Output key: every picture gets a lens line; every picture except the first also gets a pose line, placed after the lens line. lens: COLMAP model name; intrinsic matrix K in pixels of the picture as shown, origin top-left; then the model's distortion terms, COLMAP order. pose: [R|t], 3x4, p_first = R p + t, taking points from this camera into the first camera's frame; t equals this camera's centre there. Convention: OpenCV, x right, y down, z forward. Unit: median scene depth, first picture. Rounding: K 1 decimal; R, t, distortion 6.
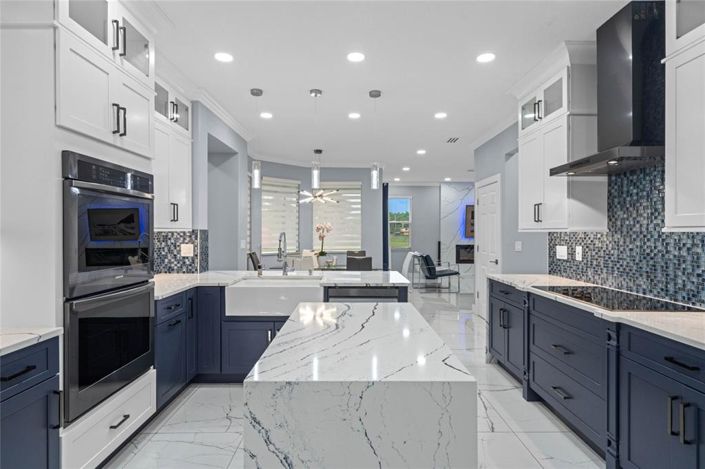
lens RADIAL K [[380.0, 0, 352.6], [0, 380.0, 233.8], [0, 0, 1]] dist [-0.002282, -0.000144]
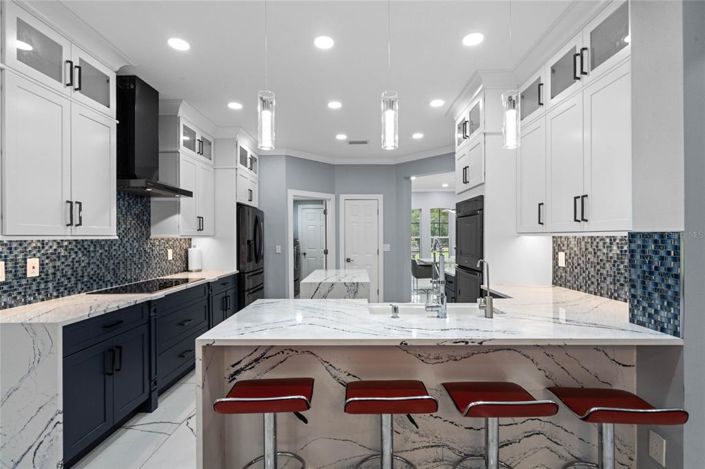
lens RADIAL K [[322.6, 0, 354.5], [0, 322.6, 235.2], [0, 0, 1]] dist [-0.001842, -0.000196]
pose [[-0.999703, -0.002676, 0.024240, -0.078981], [-0.002611, 0.999993, 0.002727, -0.019241], [-0.024247, 0.002663, -0.999702, 1.766974]]
